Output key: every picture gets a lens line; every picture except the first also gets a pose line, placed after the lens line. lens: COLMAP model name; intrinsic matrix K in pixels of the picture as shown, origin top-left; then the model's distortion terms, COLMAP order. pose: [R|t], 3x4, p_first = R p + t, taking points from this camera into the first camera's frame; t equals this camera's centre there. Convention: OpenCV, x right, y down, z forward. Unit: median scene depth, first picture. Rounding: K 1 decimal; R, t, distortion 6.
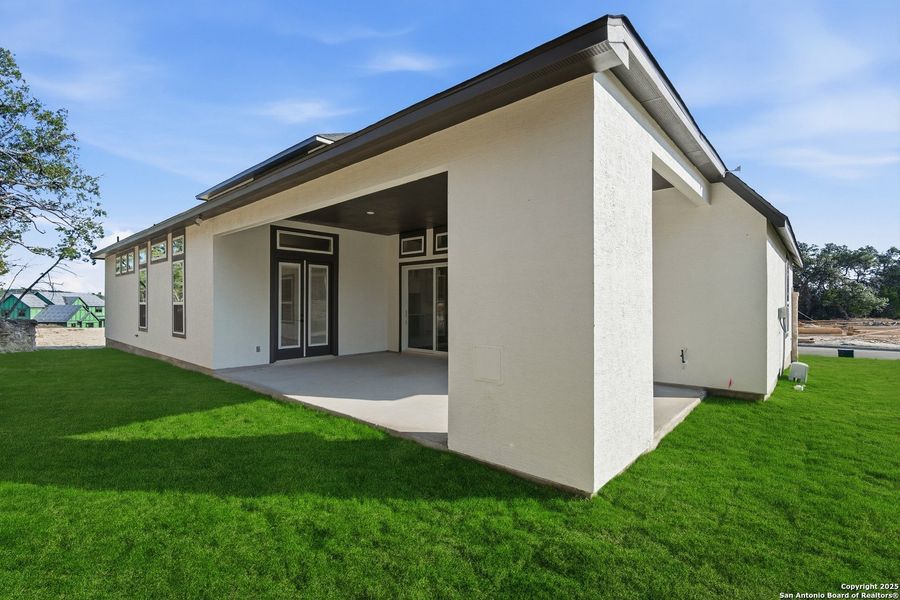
lens RADIAL K [[427.4, 0, 447.0], [0, 427.4, 305.8], [0, 0, 1]] dist [0.000909, -0.000162]
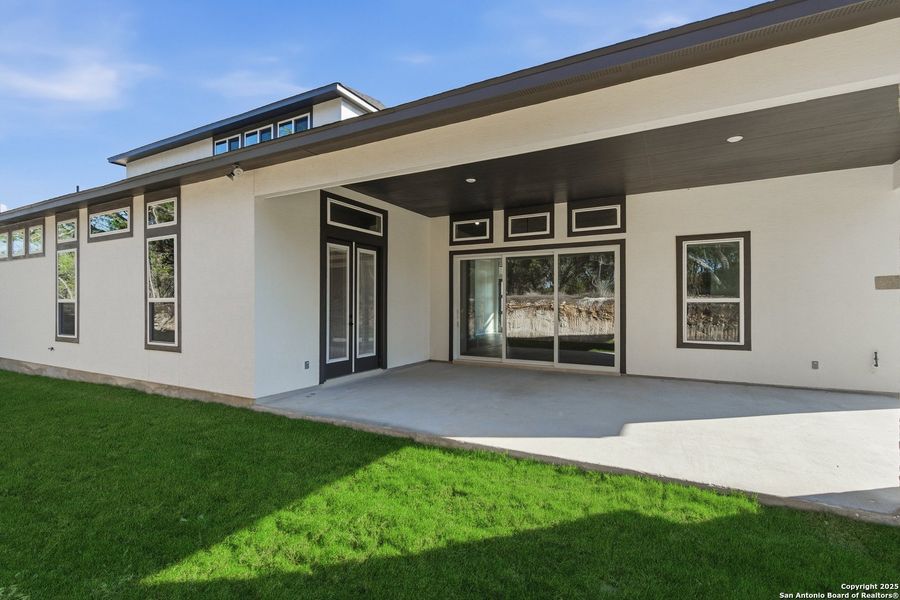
lens RADIAL K [[427.4, 0, 447.0], [0, 427.4, 305.8], [0, 0, 1]] dist [0.000909, -0.000162]
pose [[0.970467, -0.000346, 0.241236, -0.351709], [0.001437, 0.999990, -0.004347, 0.007412], [-0.241231, 0.004565, 0.970457, 0.241110]]
